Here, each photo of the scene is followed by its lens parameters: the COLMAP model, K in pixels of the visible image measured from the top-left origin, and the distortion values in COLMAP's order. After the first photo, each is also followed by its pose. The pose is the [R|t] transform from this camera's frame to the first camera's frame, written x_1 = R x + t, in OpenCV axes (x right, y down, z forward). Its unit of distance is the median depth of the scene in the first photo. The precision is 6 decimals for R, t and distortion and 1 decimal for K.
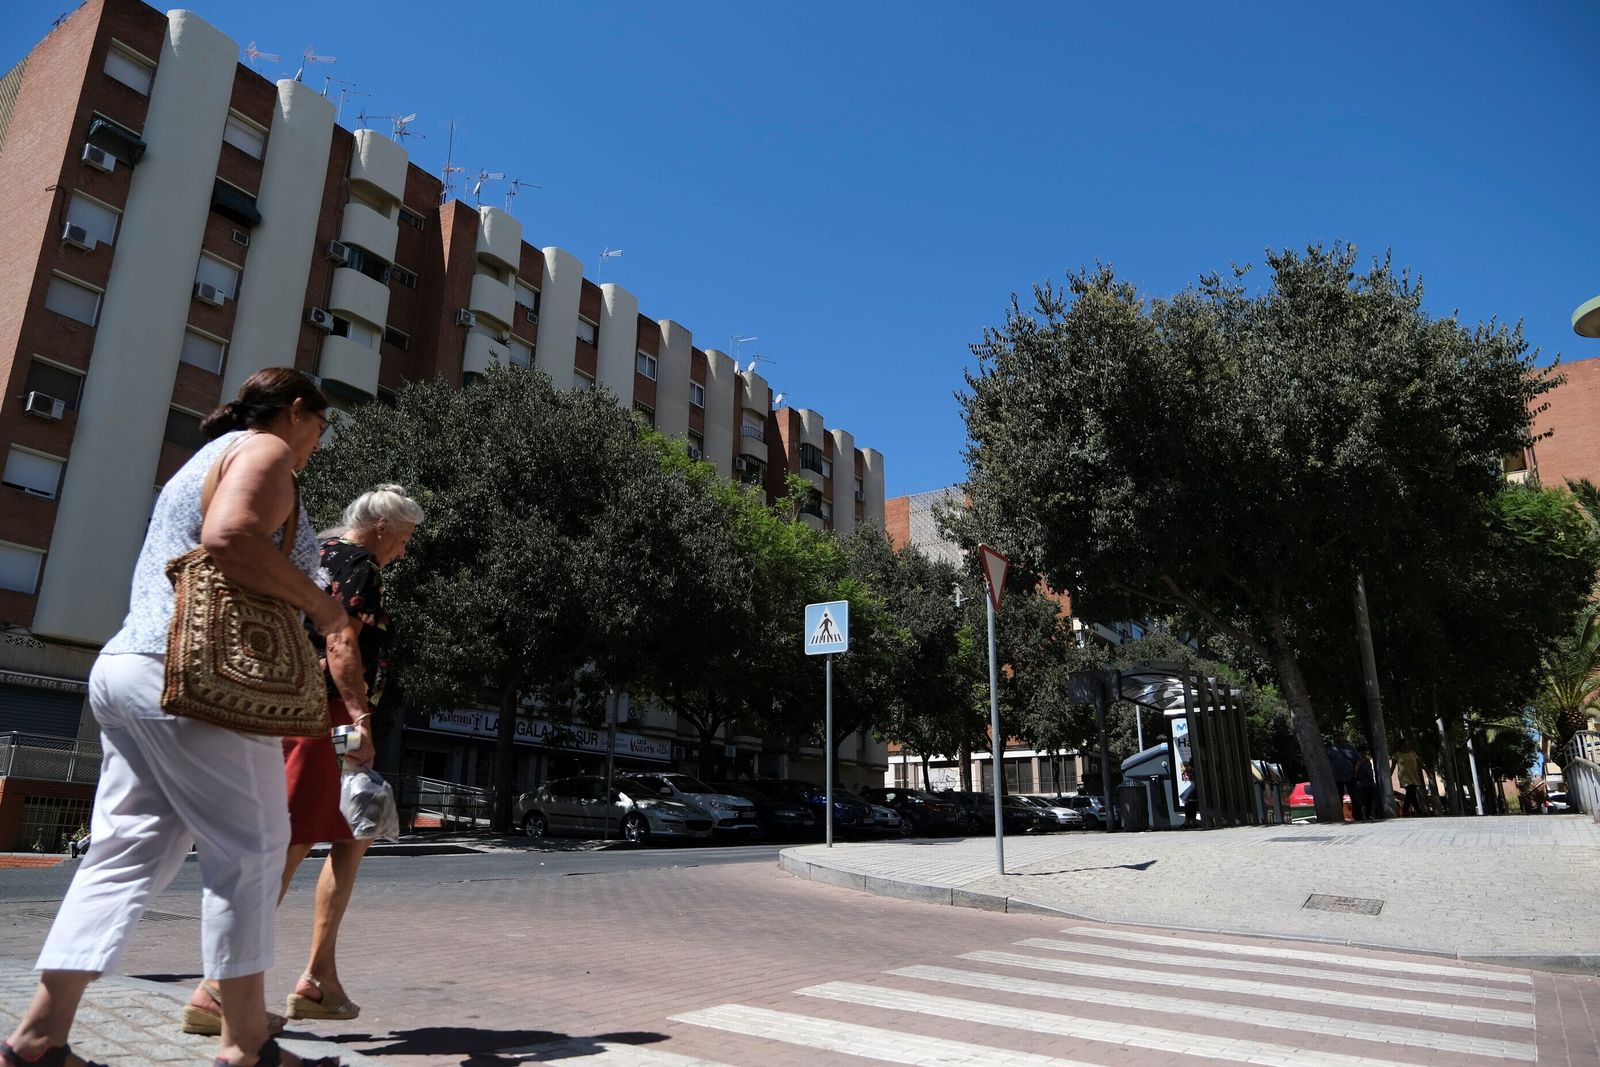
lens RADIAL K [[1129.7, 0, 793.7], [0, 1129.7, 533.4], [0, 0, 1]] dist [-0.001902, 0.004254]
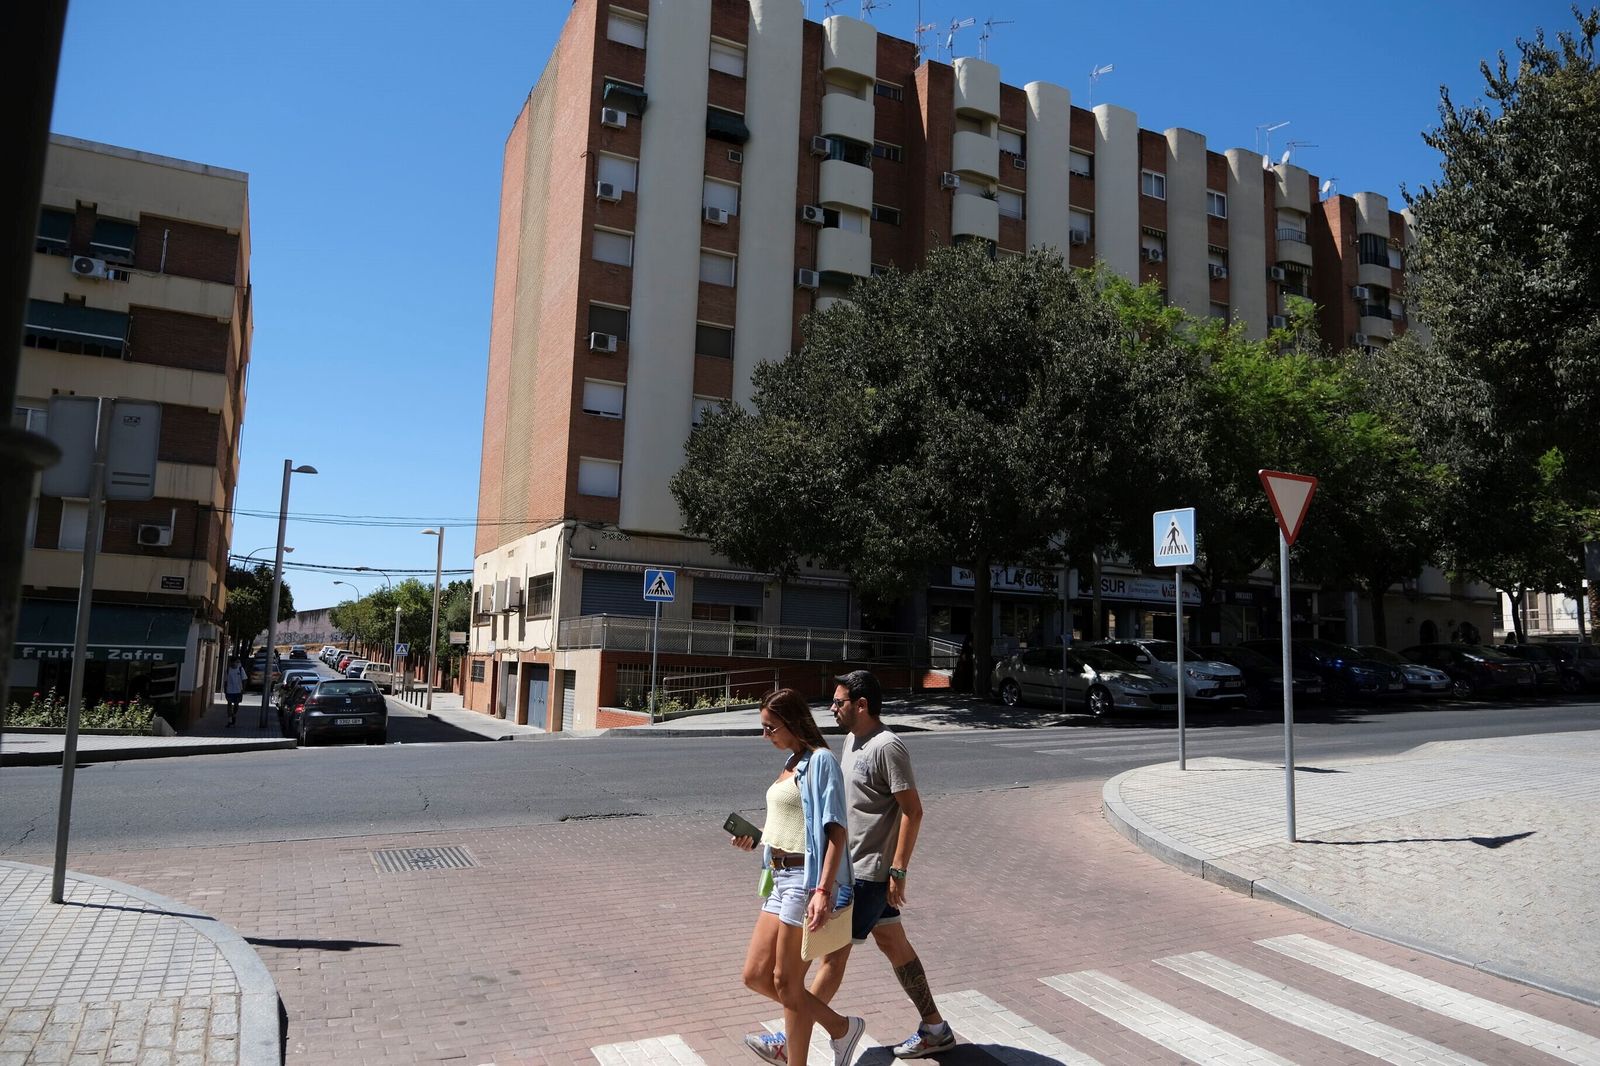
lens RADIAL K [[1129.7, 0, 793.7], [0, 1129.7, 532.9], [0, 0, 1]] dist [-0.001902, 0.004254]
pose [[0.862291, -0.047014, -0.504226, 0.092969], [0.127646, 0.983711, 0.126569, -0.031557], [0.490061, -0.173502, 0.854246, 0.023866]]
